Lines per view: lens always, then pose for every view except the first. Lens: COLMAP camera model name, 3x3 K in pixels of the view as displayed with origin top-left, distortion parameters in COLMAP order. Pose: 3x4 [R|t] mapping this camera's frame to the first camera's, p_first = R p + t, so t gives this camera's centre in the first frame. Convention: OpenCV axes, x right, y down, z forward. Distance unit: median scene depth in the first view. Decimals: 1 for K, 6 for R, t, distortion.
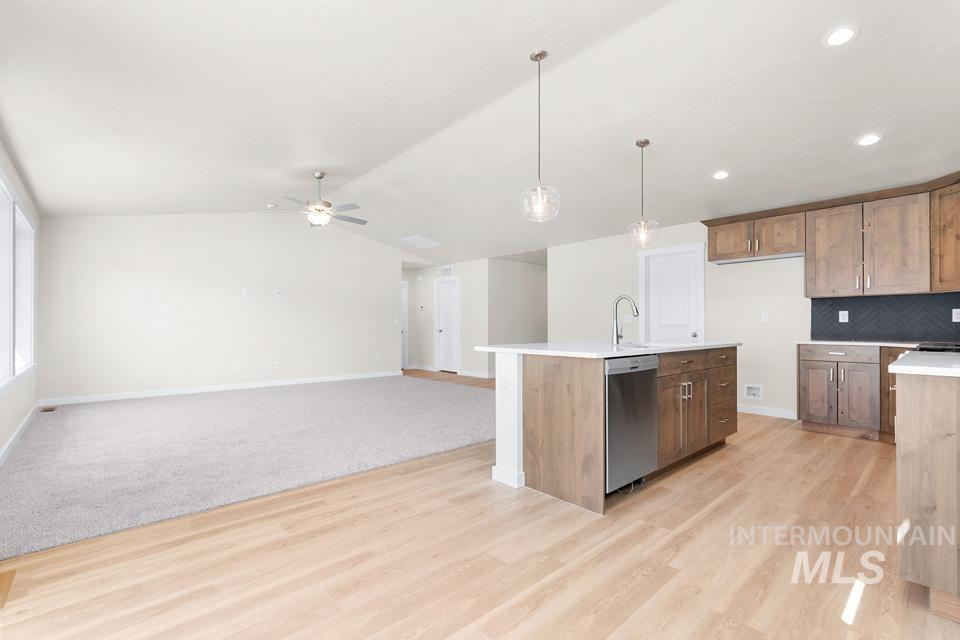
lens RADIAL K [[429.7, 0, 485.2], [0, 429.7, 323.0], [0, 0, 1]] dist [-0.001096, -0.000080]
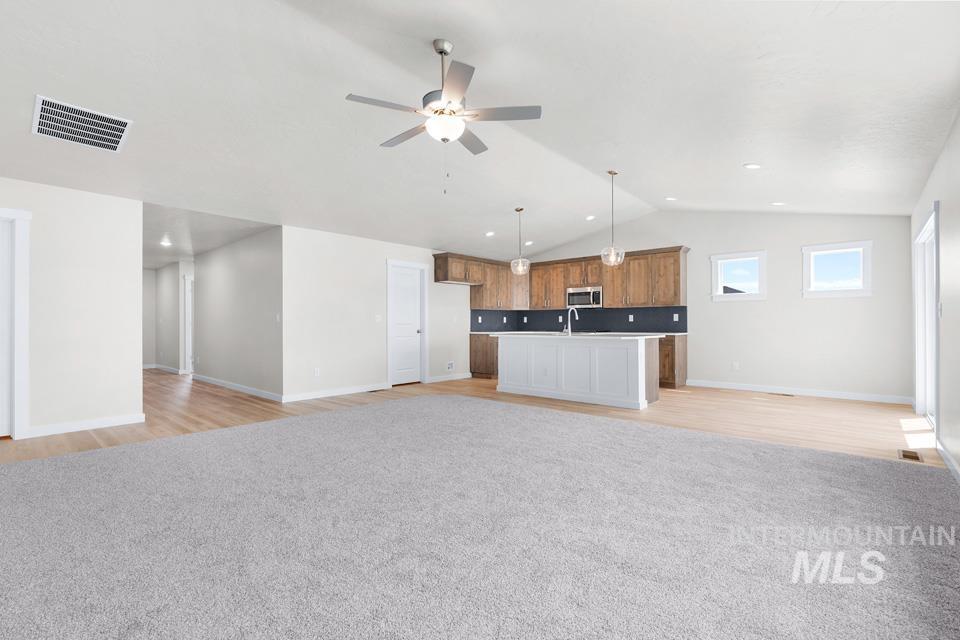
lens RADIAL K [[429.7, 0, 485.2], [0, 429.7, 323.0], [0, 0, 1]] dist [-0.001096, -0.000080]
pose [[-0.100195, 0.004561, 0.994957, -1.059526], [-0.000693, 0.999989, -0.004654, 0.009718], [-0.994968, -0.001156, -0.100191, 1.137504]]
